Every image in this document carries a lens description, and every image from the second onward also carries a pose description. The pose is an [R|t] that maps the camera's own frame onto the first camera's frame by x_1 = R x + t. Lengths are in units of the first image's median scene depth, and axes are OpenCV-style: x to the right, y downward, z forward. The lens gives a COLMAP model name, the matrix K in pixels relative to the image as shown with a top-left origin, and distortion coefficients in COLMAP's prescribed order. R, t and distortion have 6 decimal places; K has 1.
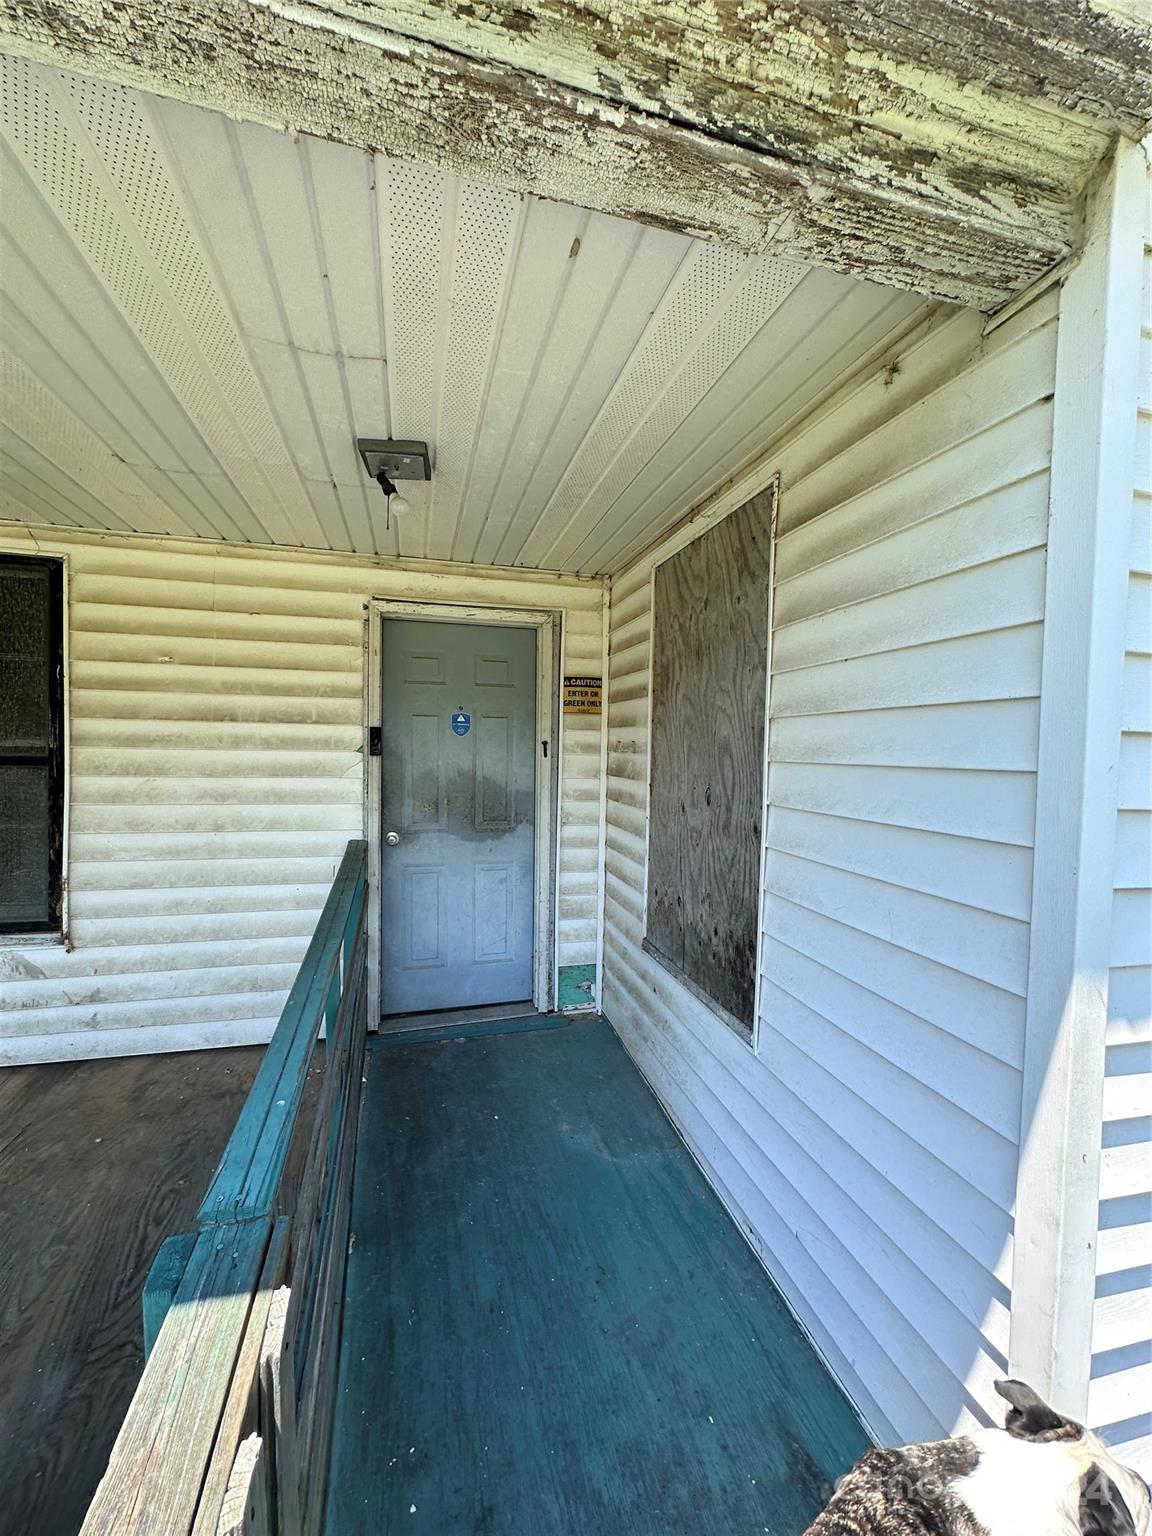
lens RADIAL K [[615.7, 0, 574.7], [0, 615.7, 766.7], [0, 0, 1]] dist [-0.004372, 0.000468]
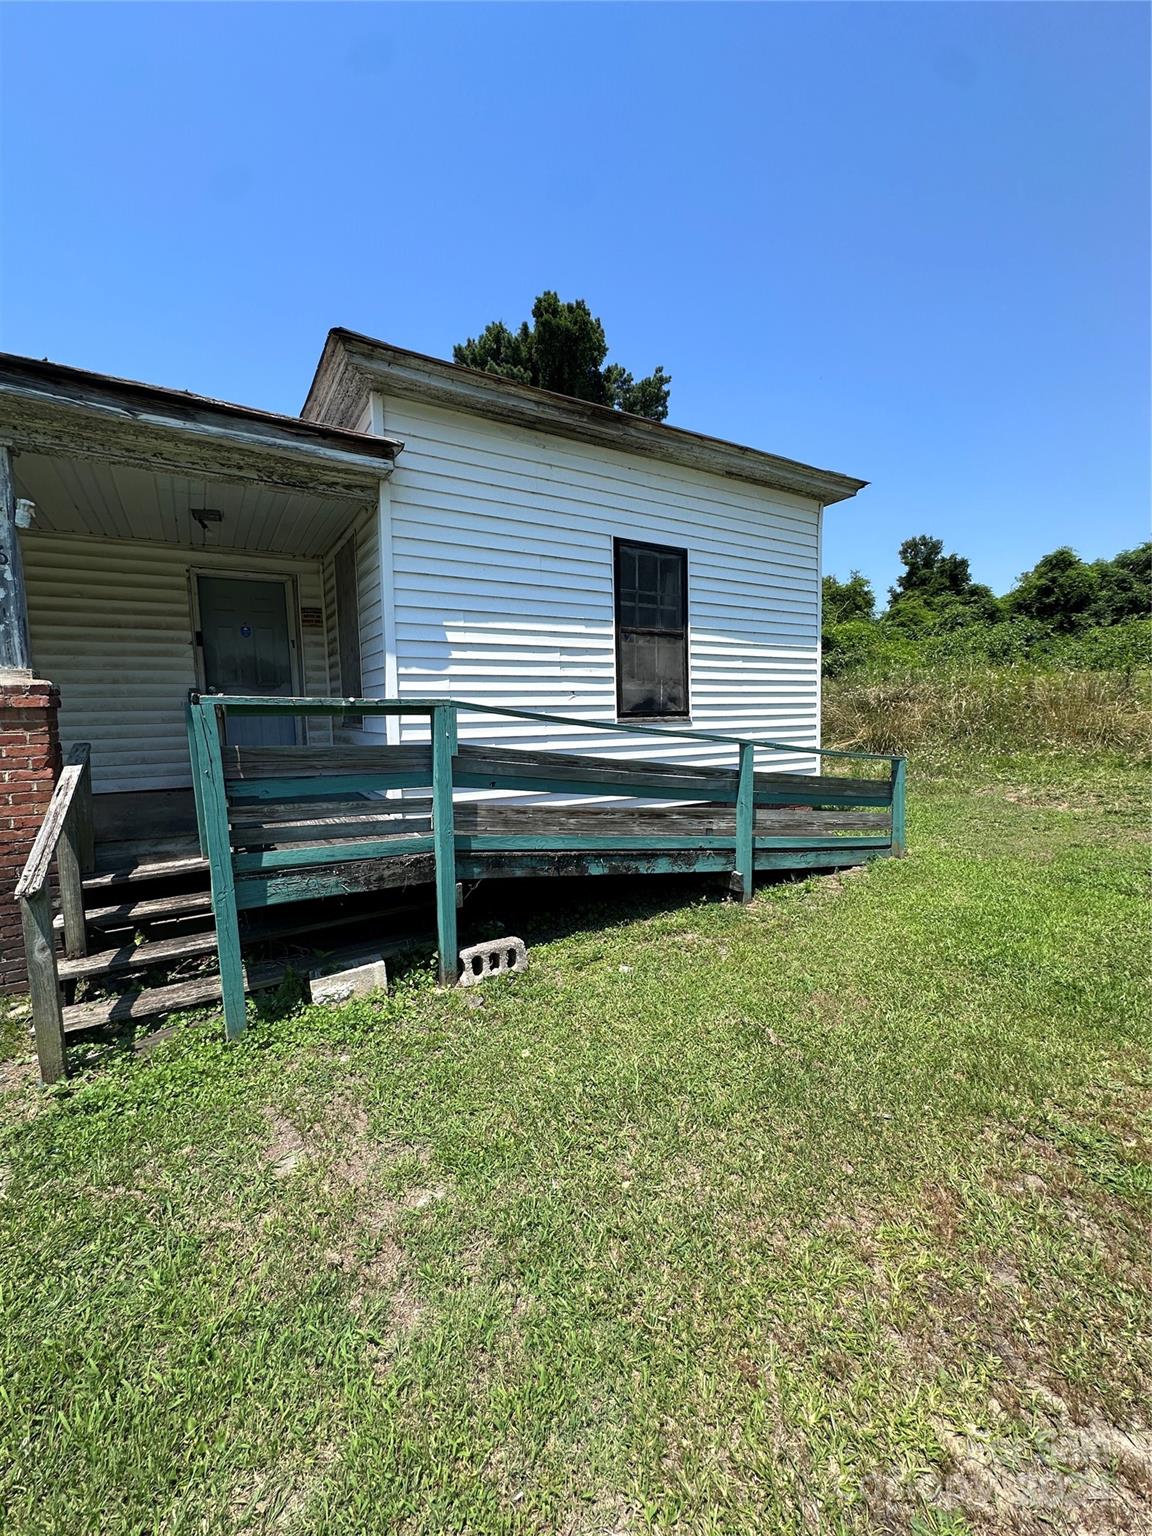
lens RADIAL K [[612.9, 0, 575.3], [0, 612.9, 767.0], [0, 0, 1]] dist [-0.003281, -0.000280]
pose [[0.956424, -0.068549, 0.283819, 0.261344], [0.051135, 0.996352, 0.068328, 0.309208], [-0.287467, -0.050837, 0.956440, -1.317358]]
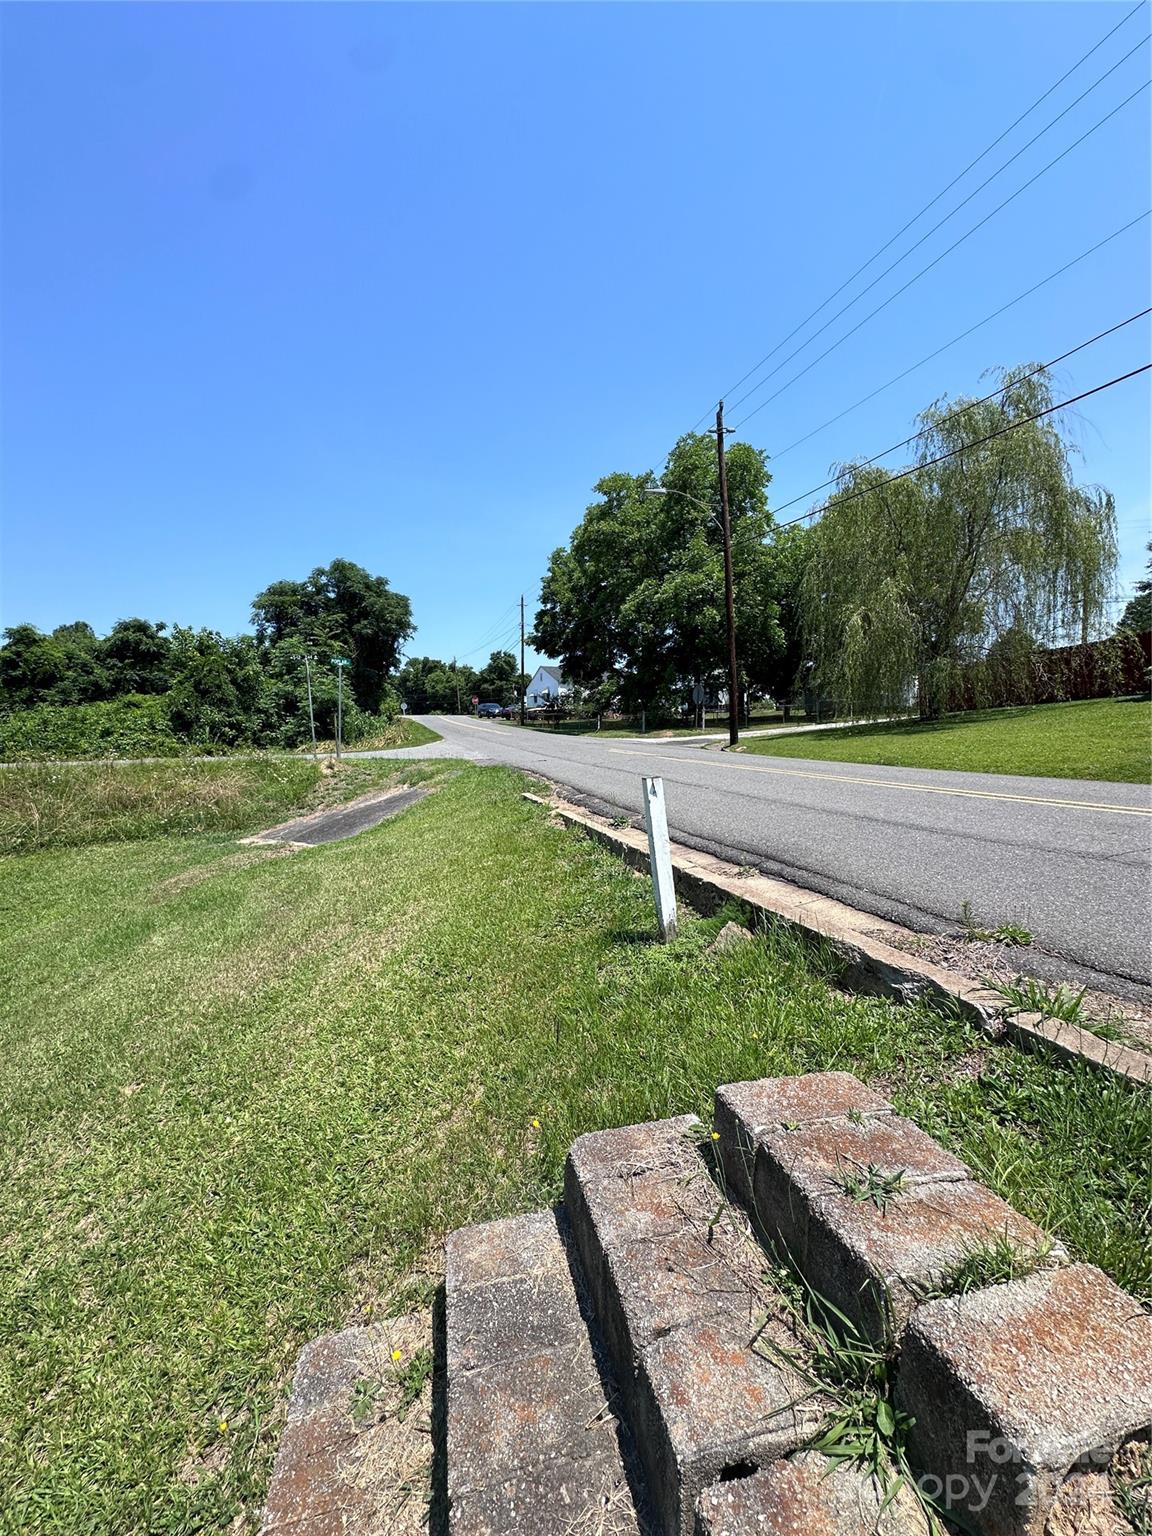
lens RADIAL K [[612.9, 0, 575.3], [0, 612.9, 767.0], [0, 0, 1]] dist [-0.003281, -0.000280]
pose [[-0.035913, -0.051698, 0.998017, 0.338075], [0.058230, 0.996856, 0.053733, 0.170430], [-0.997657, 0.060044, -0.032790, -2.836354]]
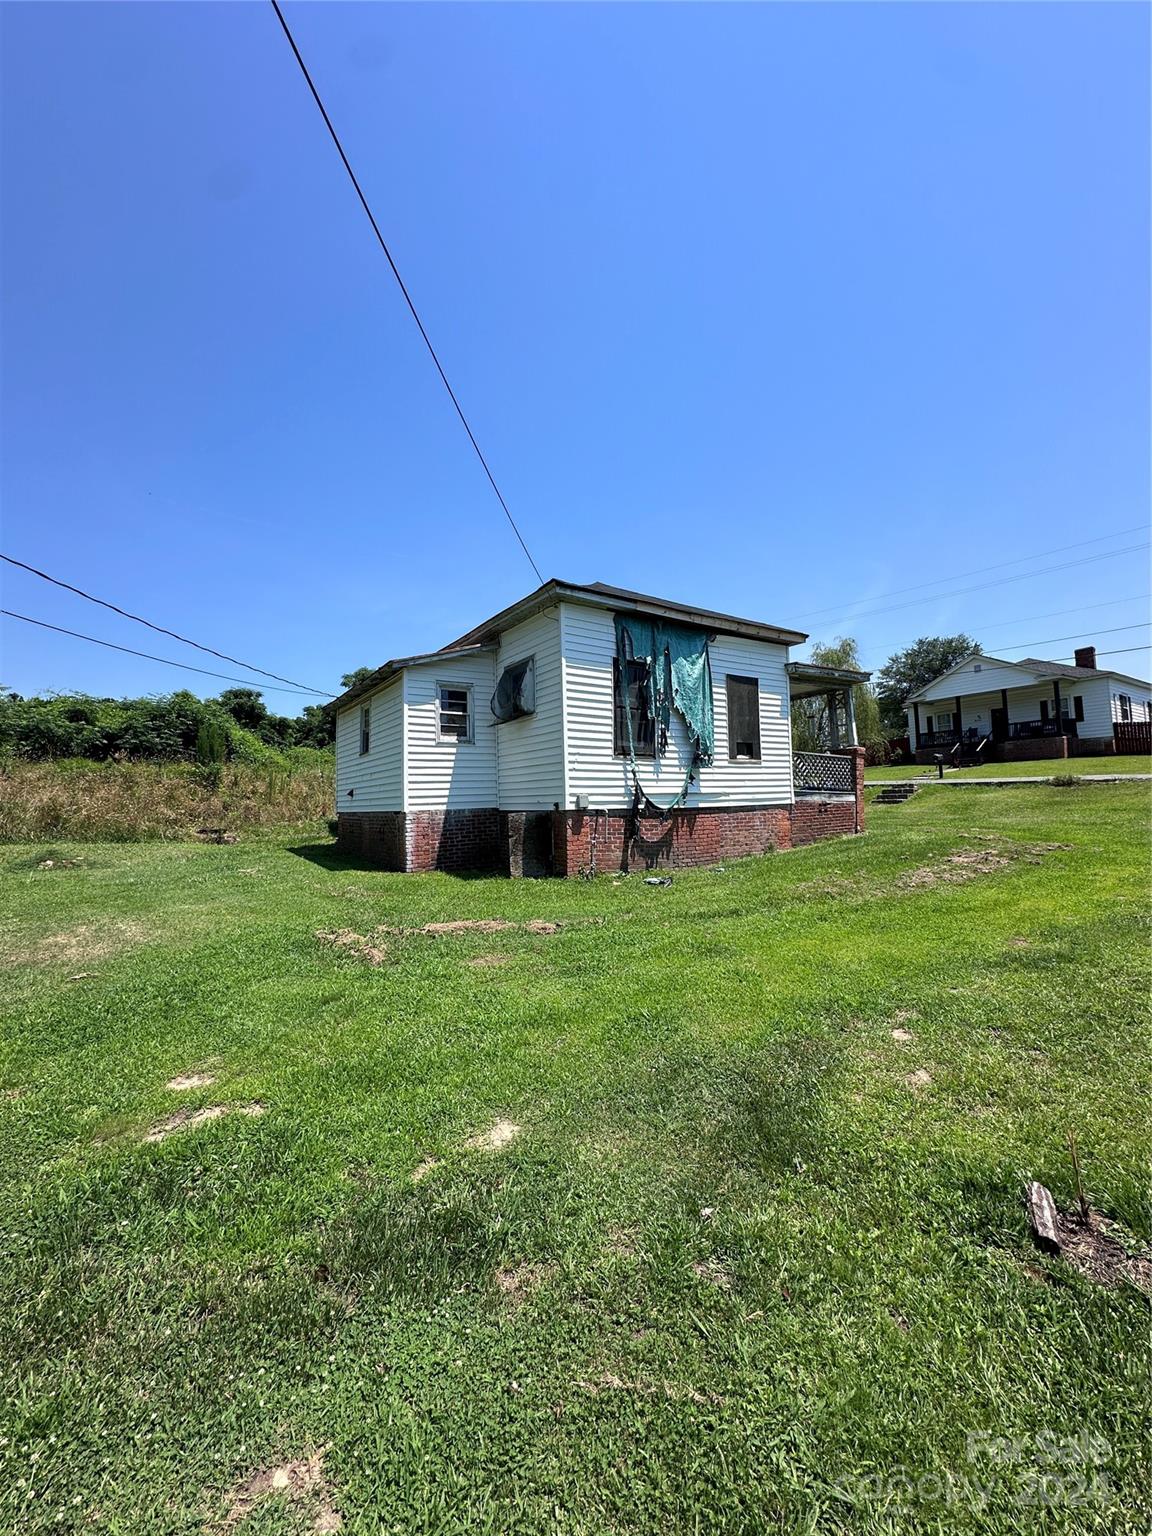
lens RADIAL K [[612.9, 0, 575.3], [0, 612.9, 767.0], [0, 0, 1]] dist [-0.003281, -0.000280]
pose [[-0.331247, 0.050522, 0.942191, -5.318084], [0.044203, 0.998300, -0.037991, 0.382392], [-0.942508, 0.029063, -0.332917, 3.526820]]
